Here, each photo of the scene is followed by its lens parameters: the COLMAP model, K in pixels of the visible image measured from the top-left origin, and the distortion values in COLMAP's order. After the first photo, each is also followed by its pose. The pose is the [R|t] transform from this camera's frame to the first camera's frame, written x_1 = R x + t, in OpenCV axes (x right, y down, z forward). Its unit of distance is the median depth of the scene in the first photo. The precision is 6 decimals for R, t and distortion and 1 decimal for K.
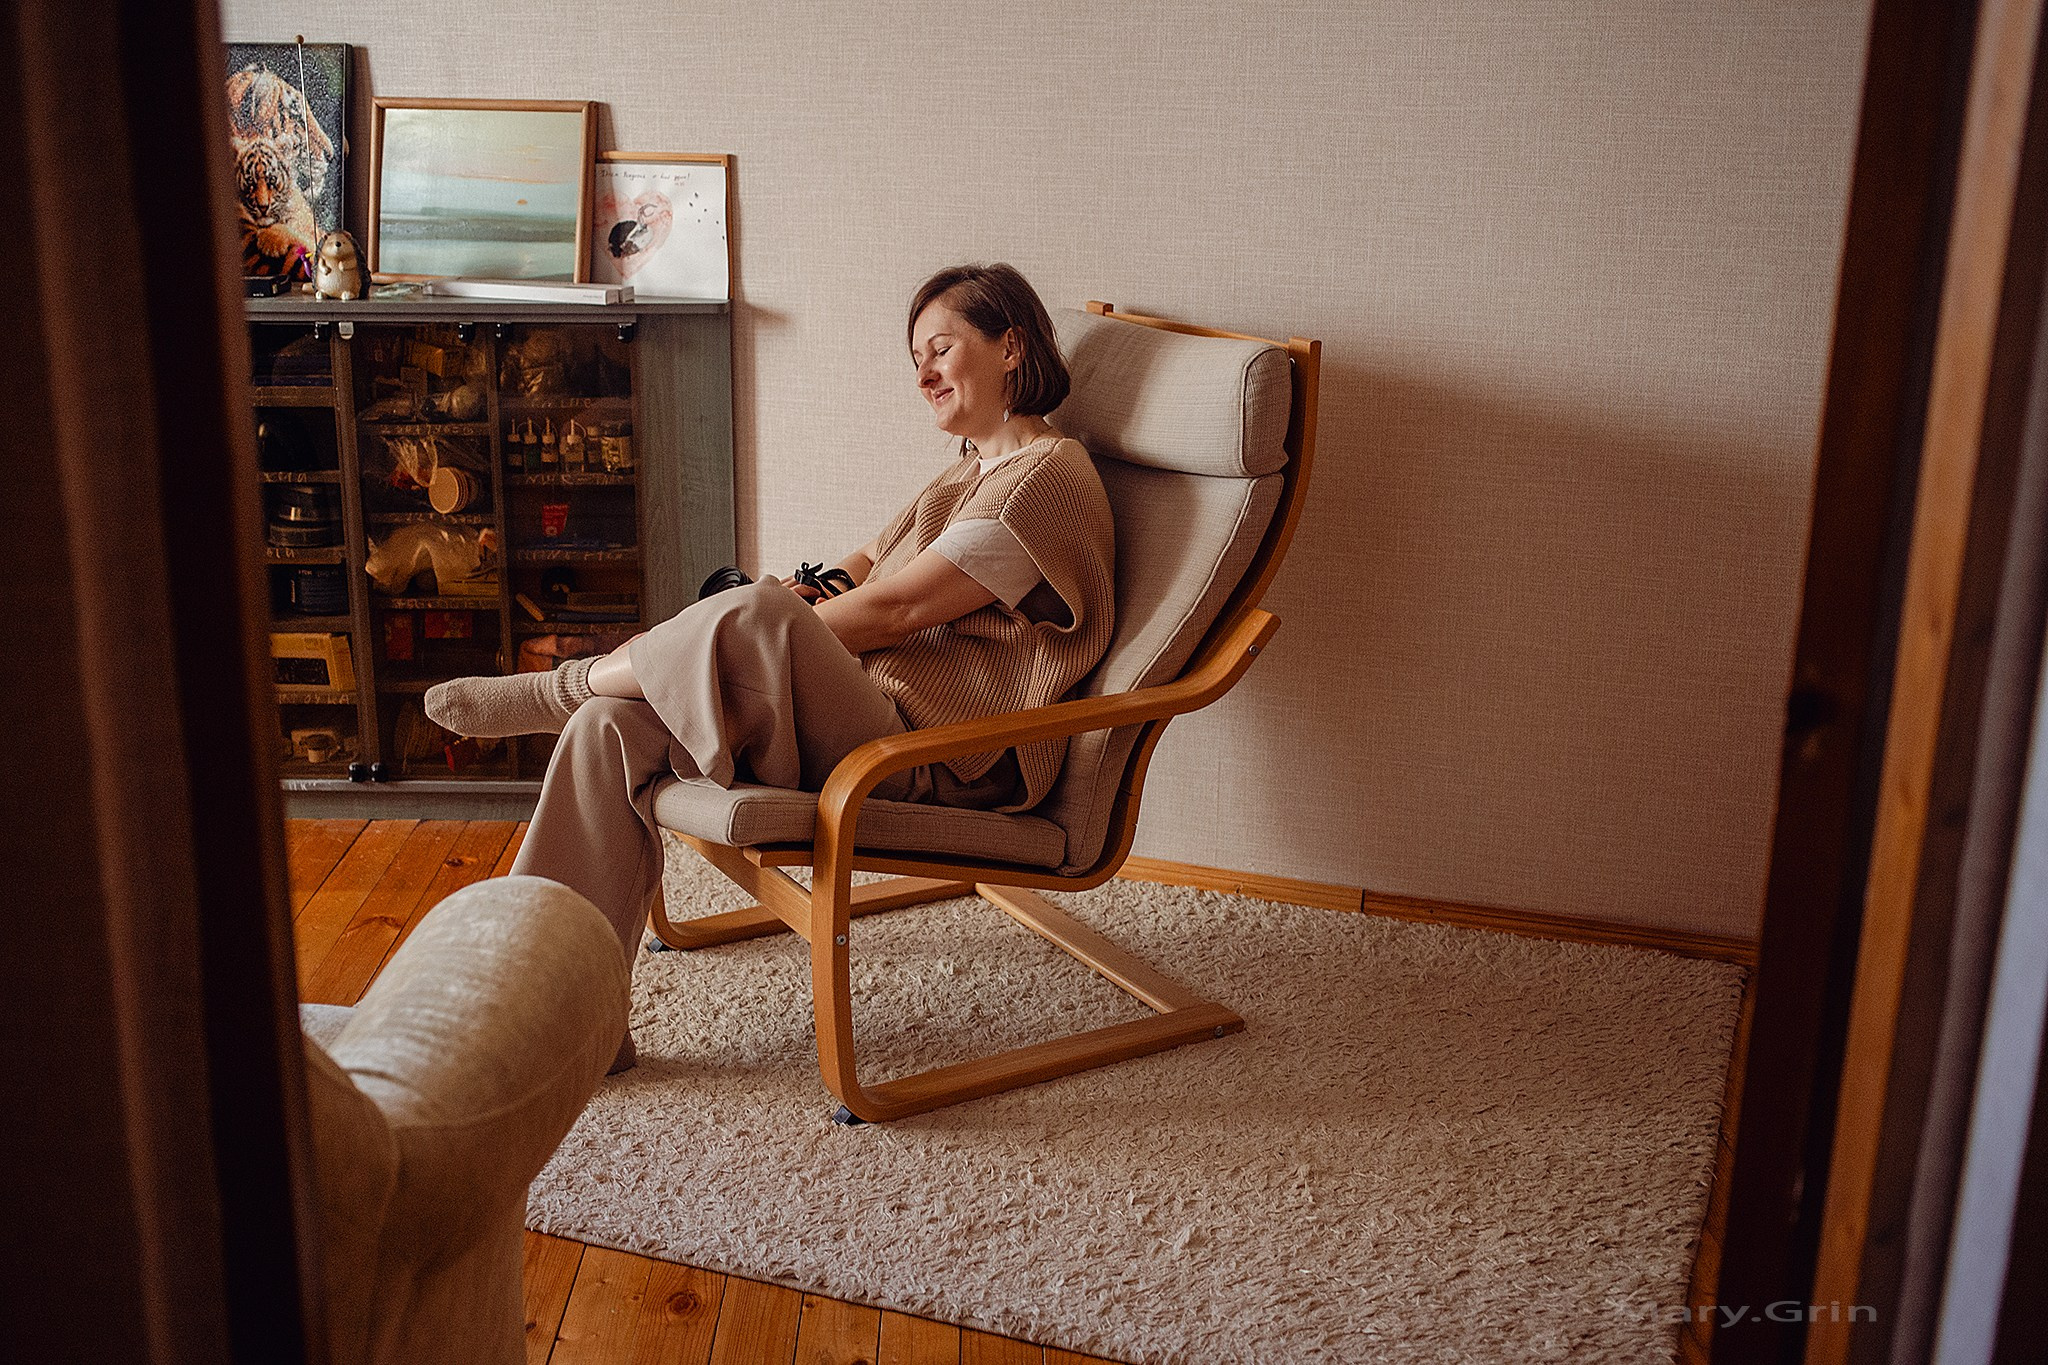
lens RADIAL K [[2209.6, 0, 1024.5], [0, 2209.6, 753.6], [0, 0, 1]] dist [-0.079452, 0.149914]
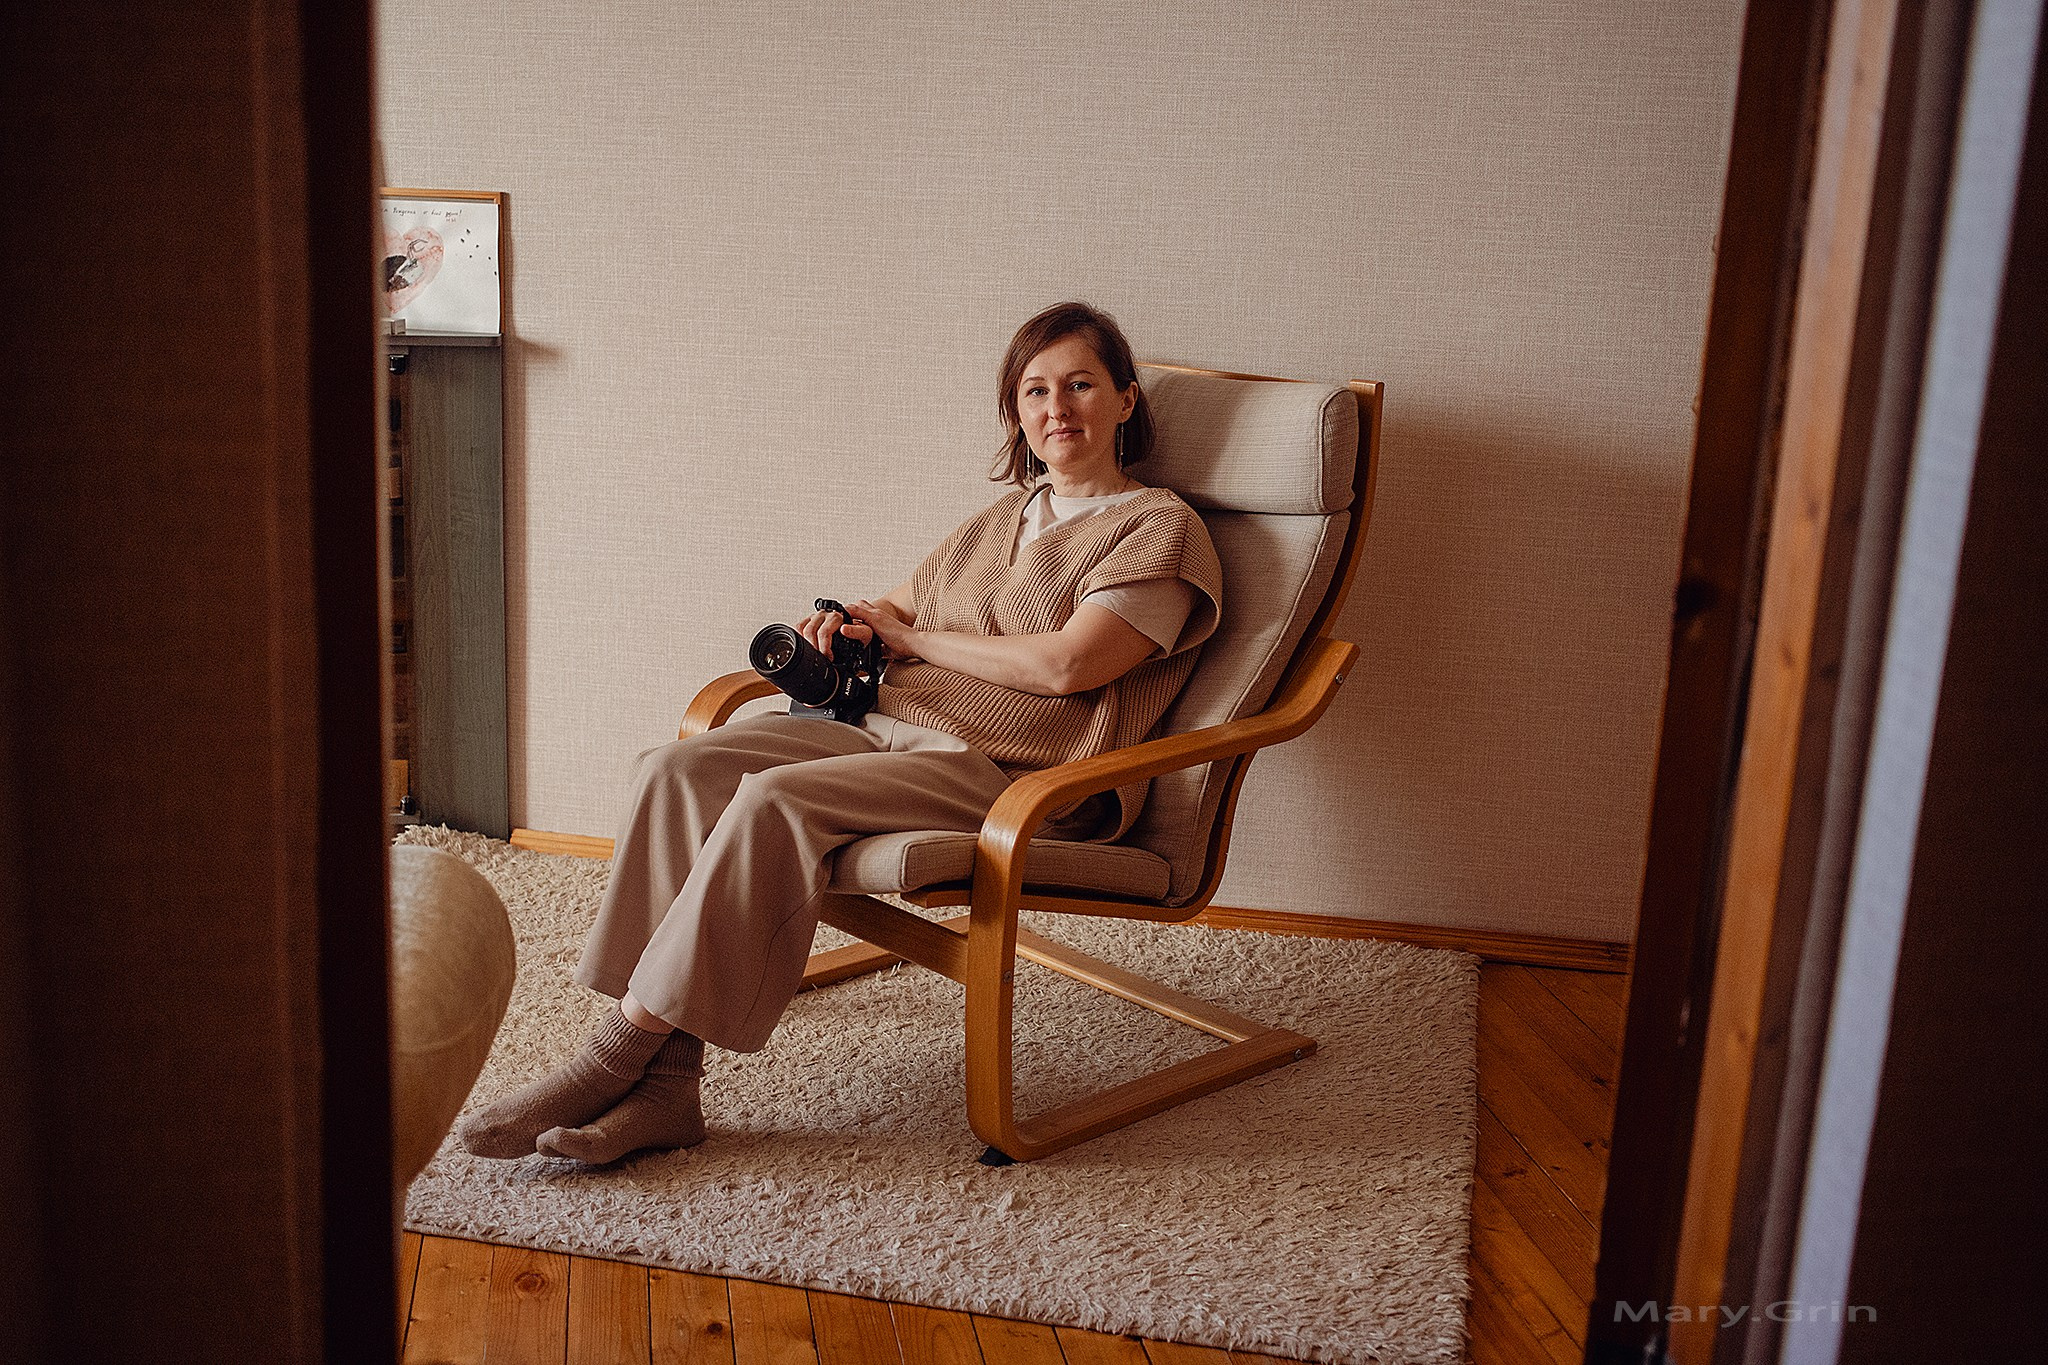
lens RADIAL K [[2234.7, 0, 970.4], [0, 2234.7, 789.7], [0, 0, 1]] dist [-0.082289, 0.152458]
pose [[0.987949, -0.013679, 0.154173, -0.107842], [0.018970, 0.999279, -0.032899, 0.057975], [-0.153611, 0.035427, 0.987496, -0.060556]]
